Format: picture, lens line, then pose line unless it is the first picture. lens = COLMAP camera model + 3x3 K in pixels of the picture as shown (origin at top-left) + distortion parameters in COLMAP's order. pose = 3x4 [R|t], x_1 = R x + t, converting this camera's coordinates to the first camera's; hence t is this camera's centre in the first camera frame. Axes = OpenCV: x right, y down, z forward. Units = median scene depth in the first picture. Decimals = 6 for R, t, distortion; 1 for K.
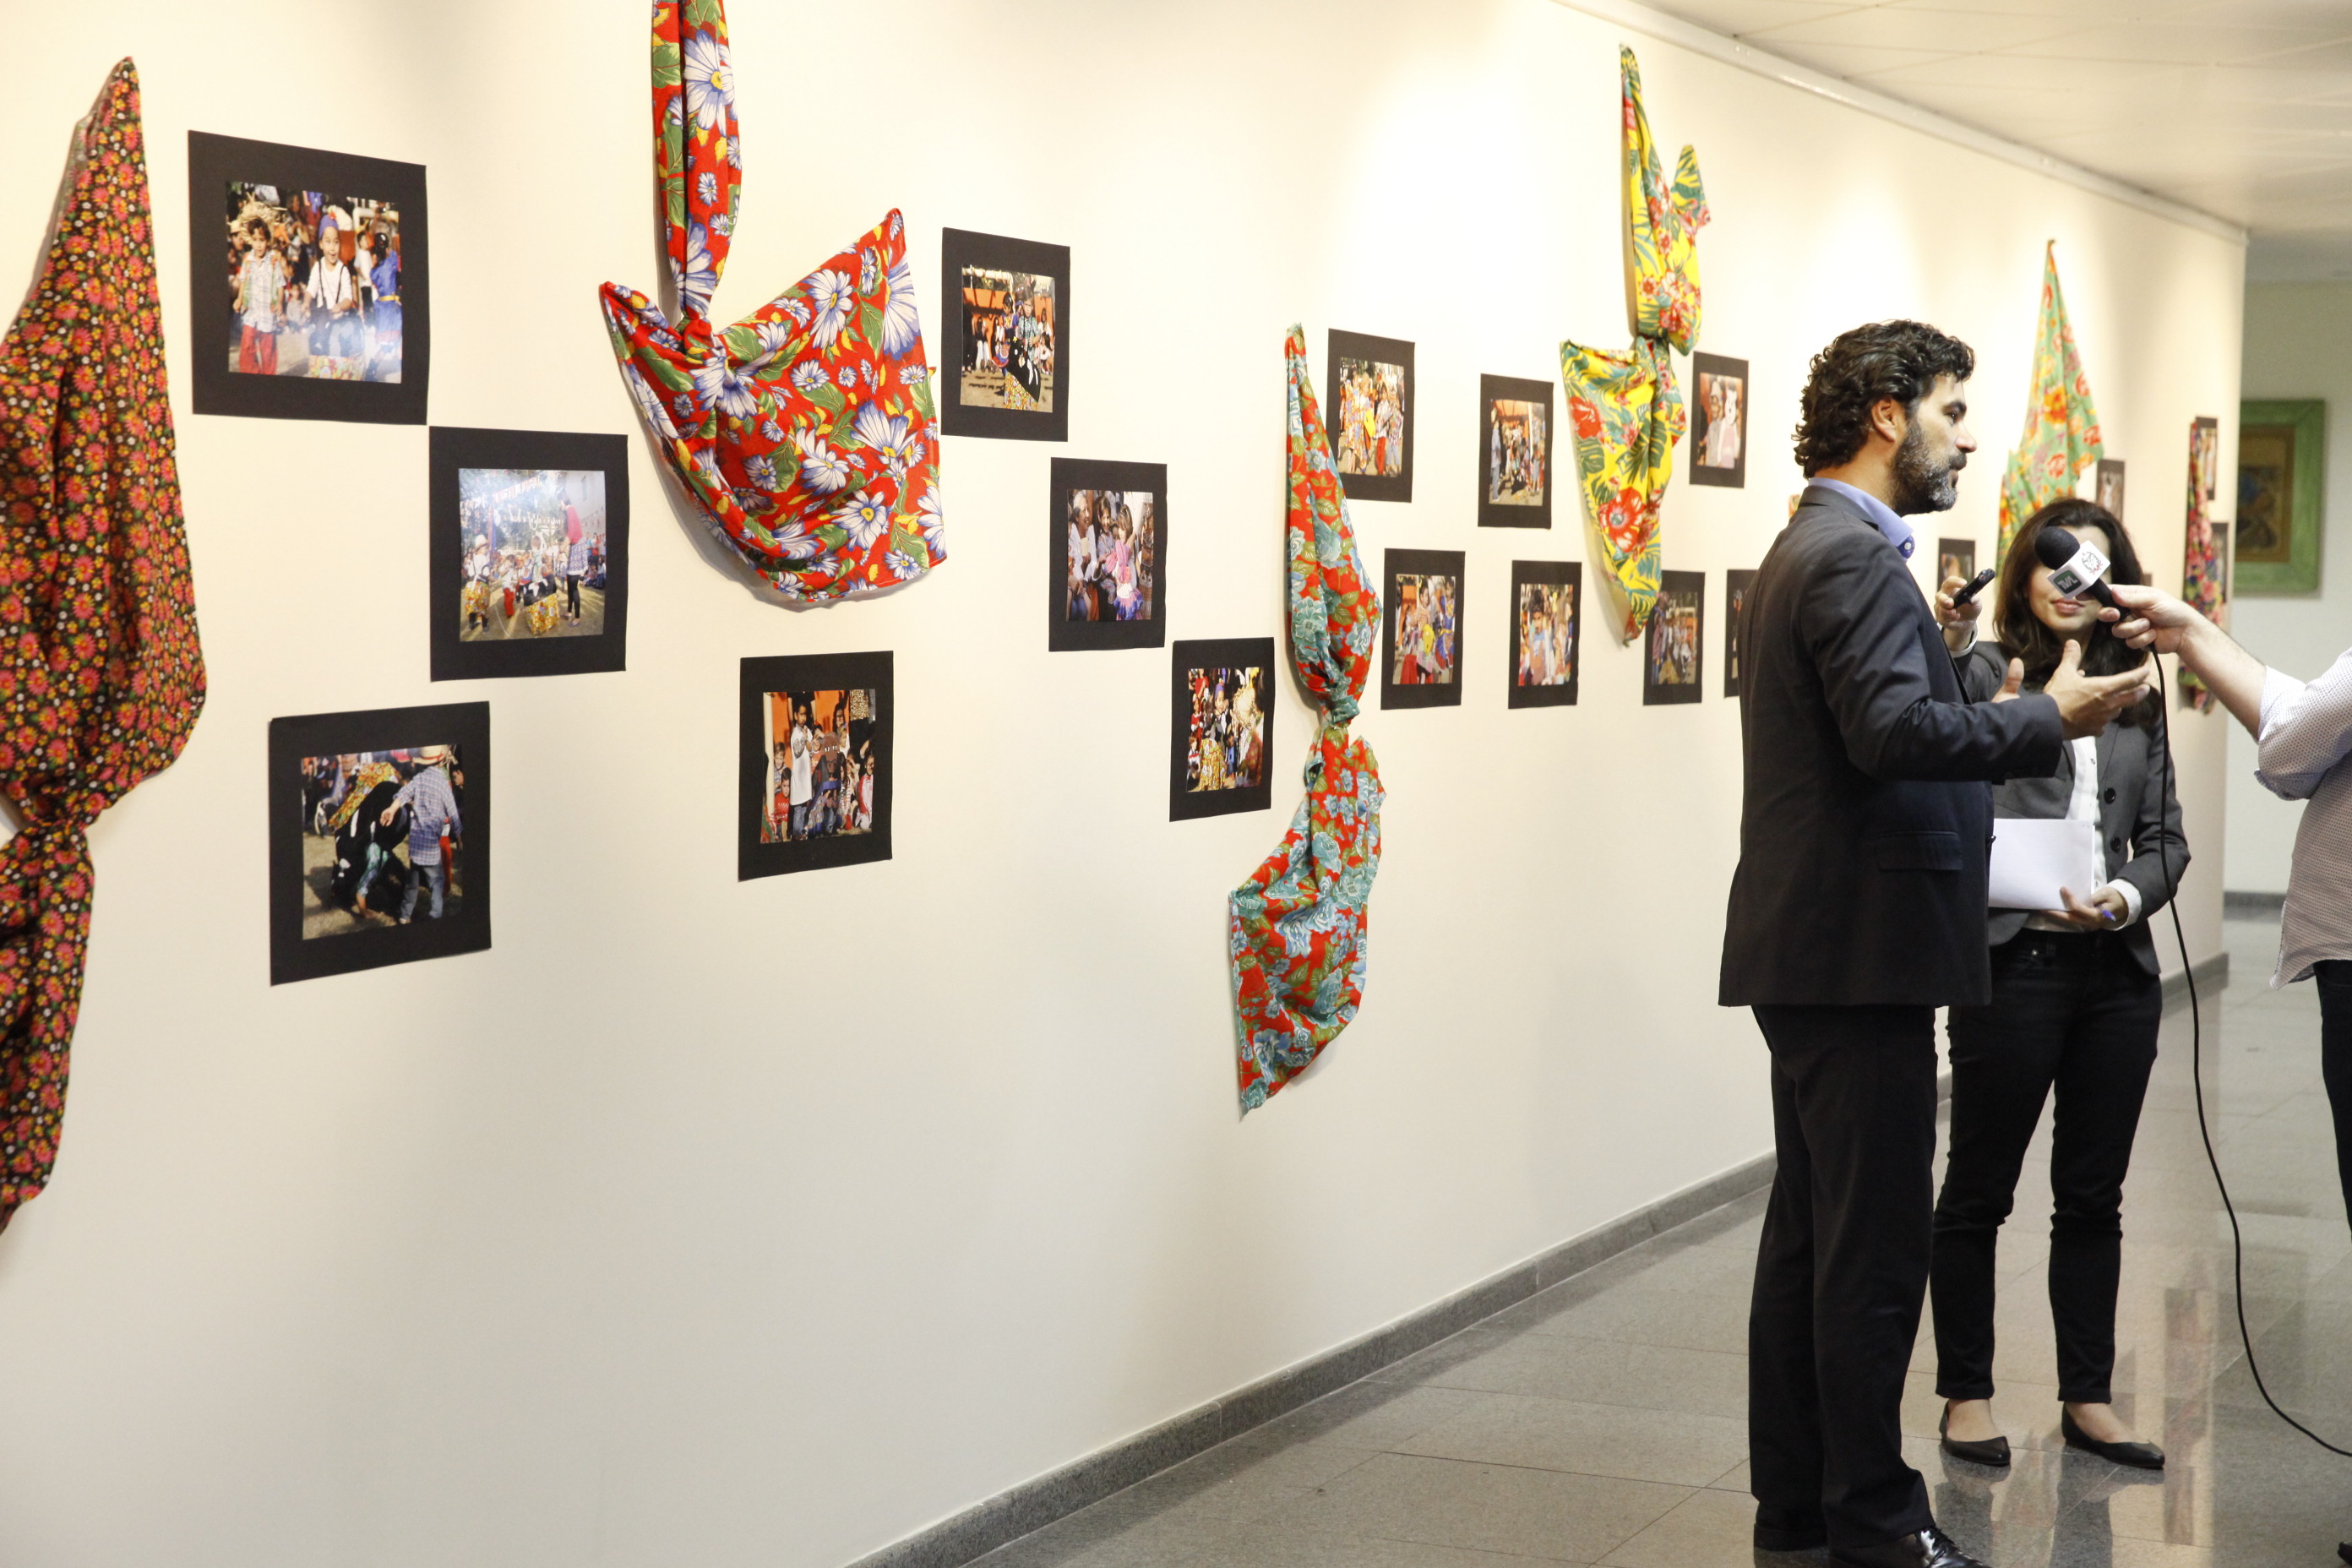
lens RADIAL K [[4079.8, 0, 1176.0], [0, 4079.8, 784.0], [0, 0, 1]] dist [0.174646, 0.176561]
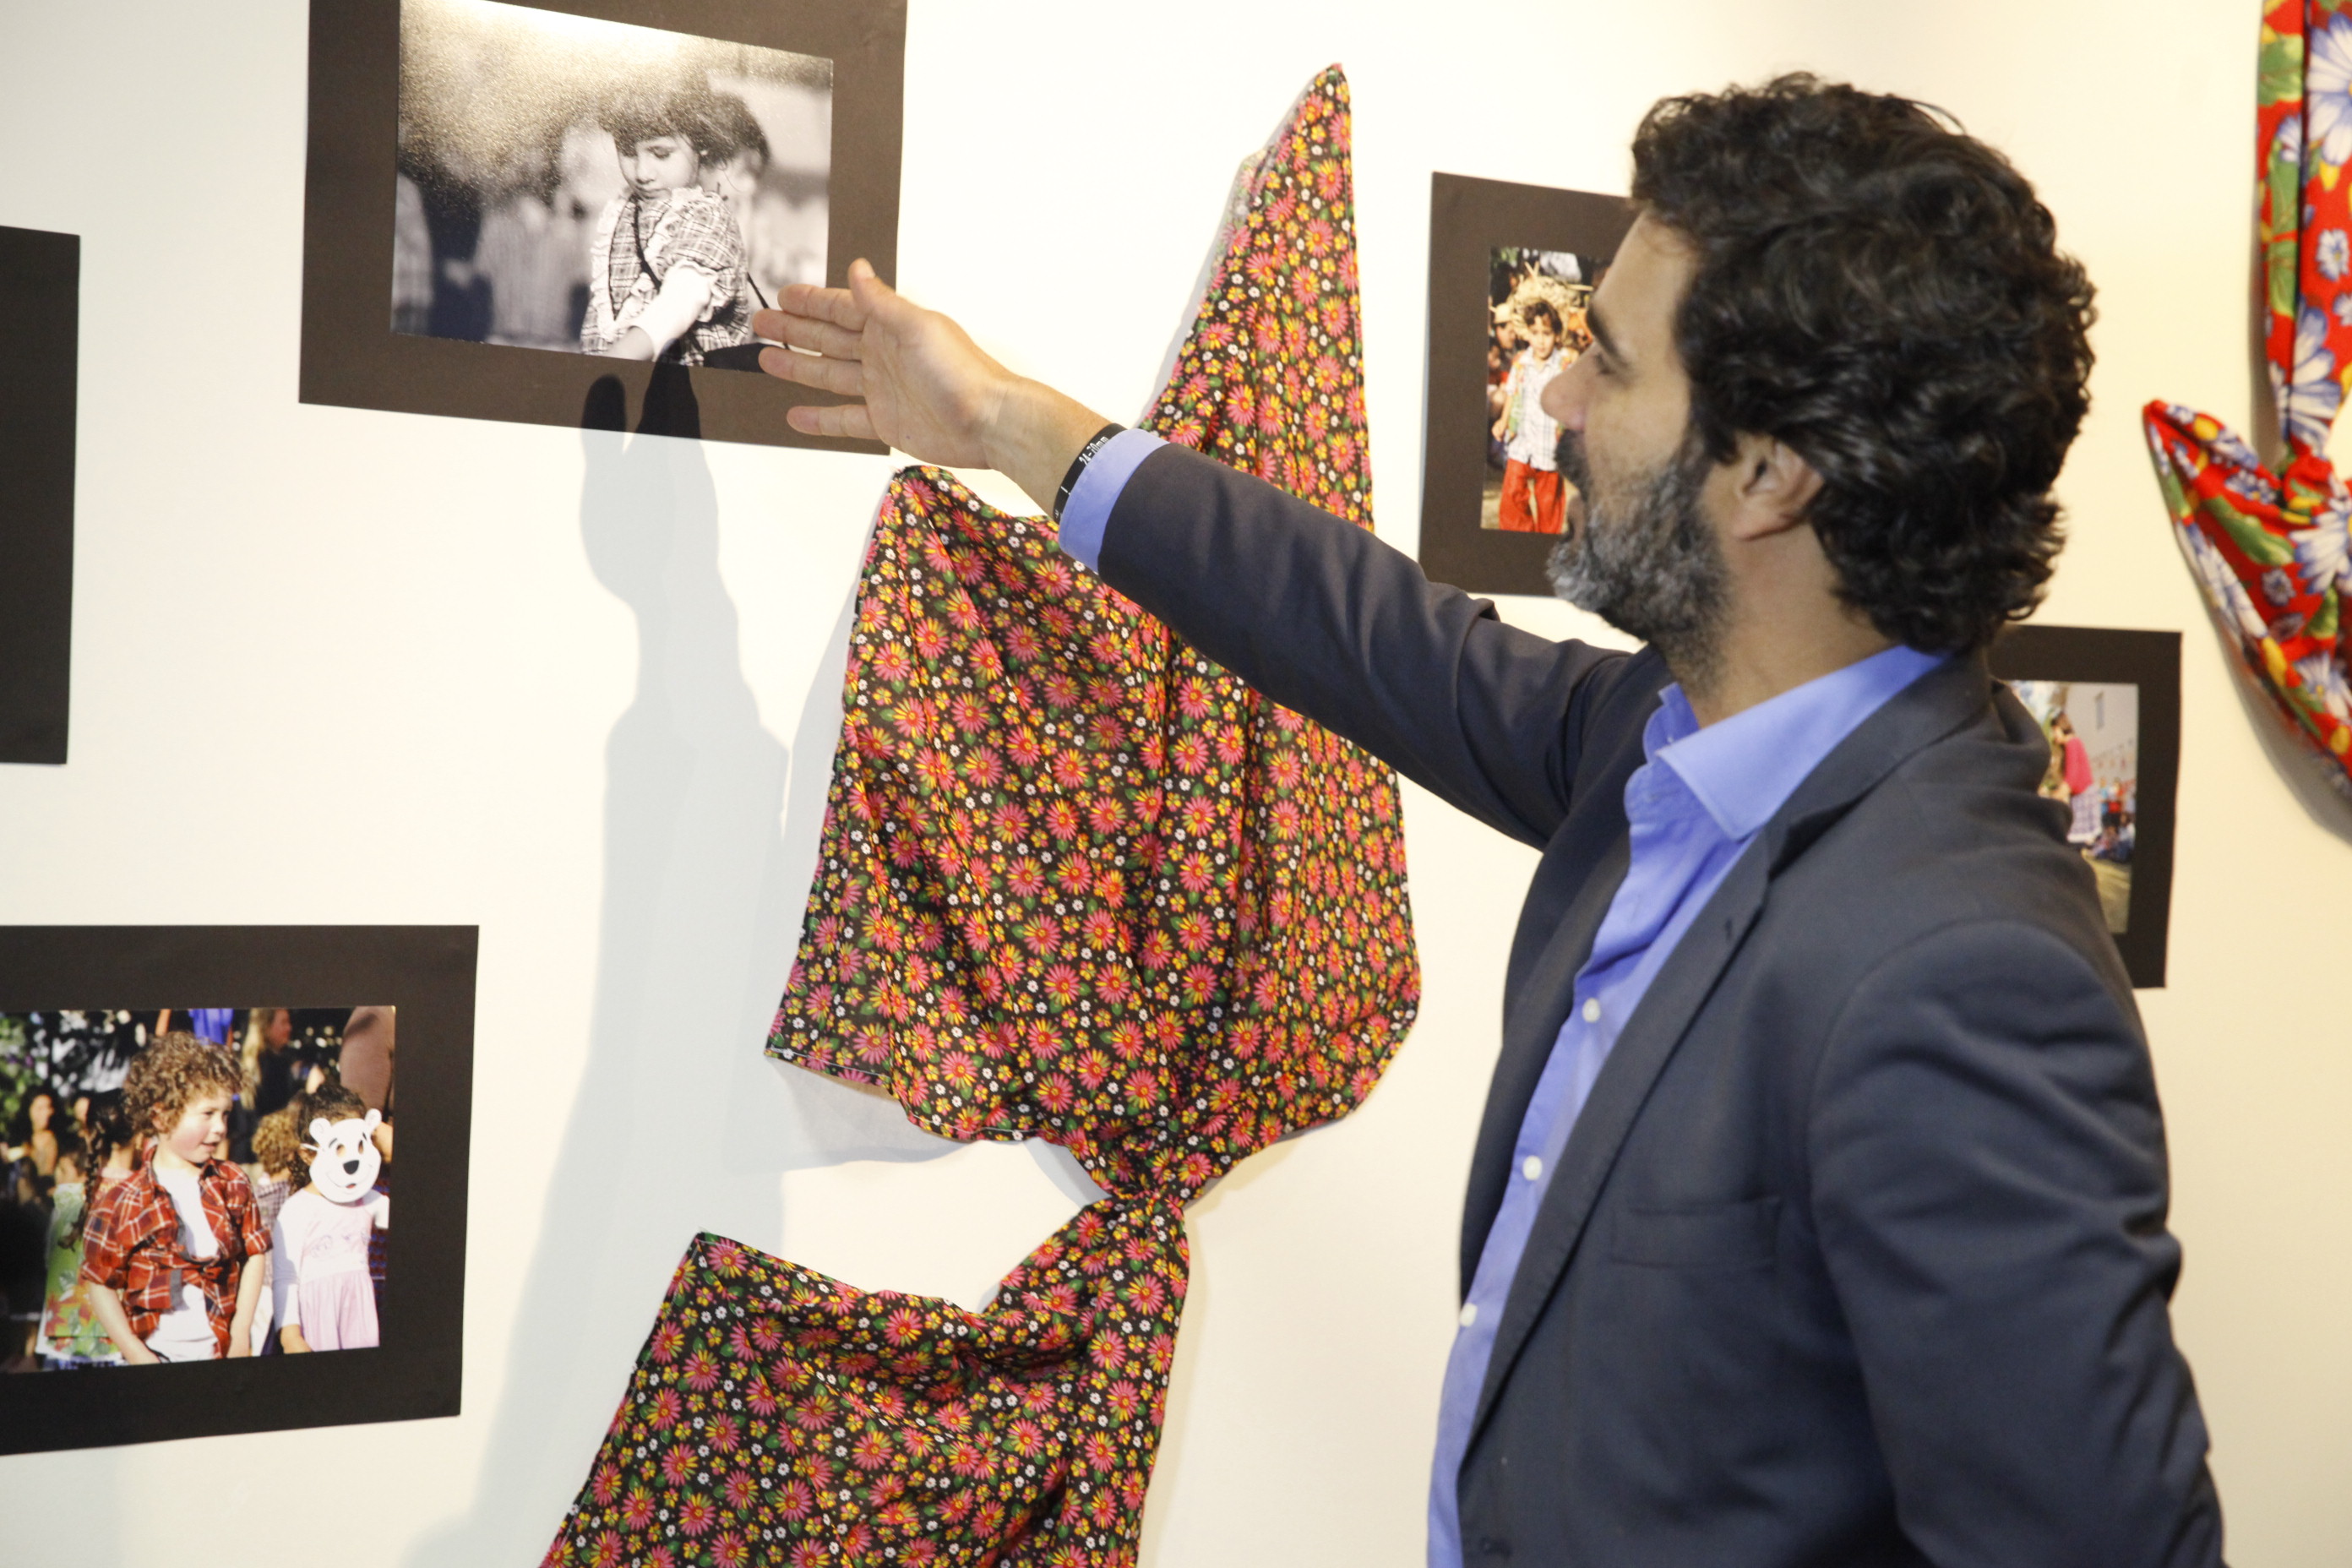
lens RADIAL K [[4387.8, 0, 1176.0], [0, 4387.8, 784.0], [0, 0, 1]] dist [0.183281, 0.203118]
pose [[0.893797, 0.027431, -0.447633, 0.037489], [-0.052633, 0.997646, -0.043957, -0.019317], [0.445373, 0.062849, 0.893136, 0.271616]]
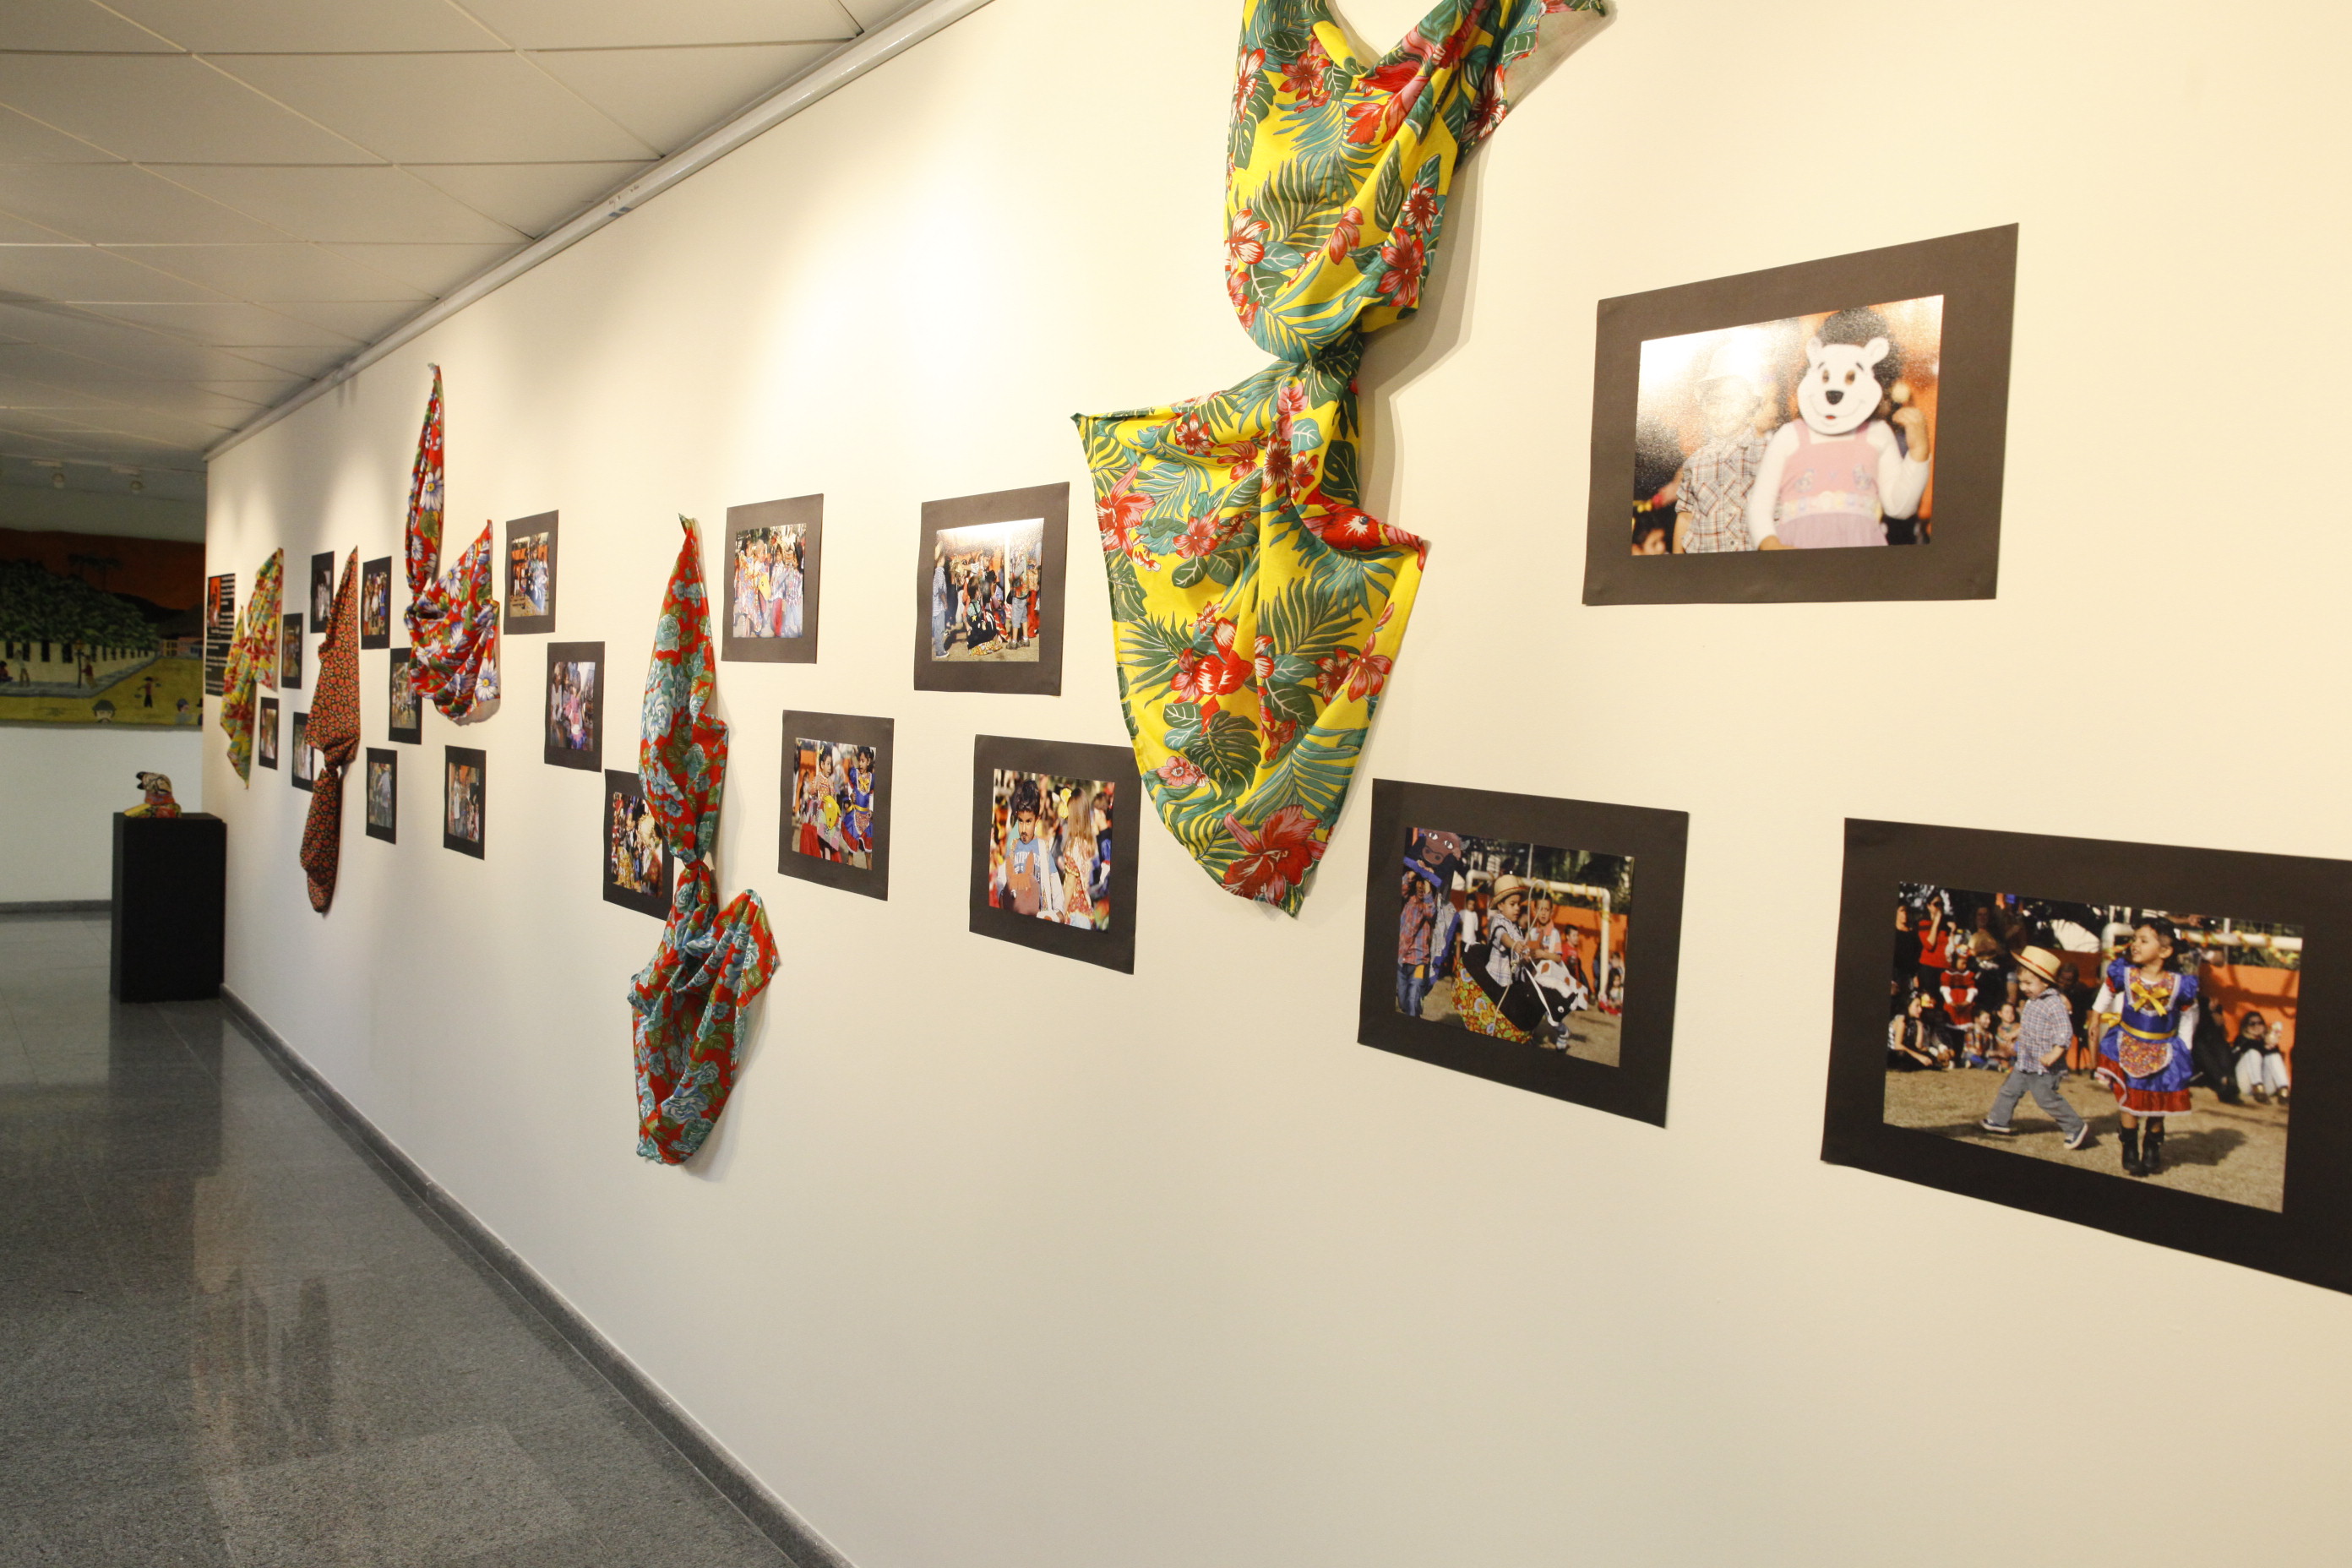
lens RADIAL K [[1766.2, 0, 1176.0], [0, 1766.2, 784.0], [0, 0, 1]] dist [-0.079392, 0.006443]
pose [[-0.471046, 0.006317, -0.882086, 0.512428], [-0.097327, 0.993497, 0.059089, -0.099765], [0.876723, 0.113685, -0.467368, 1.723738]]
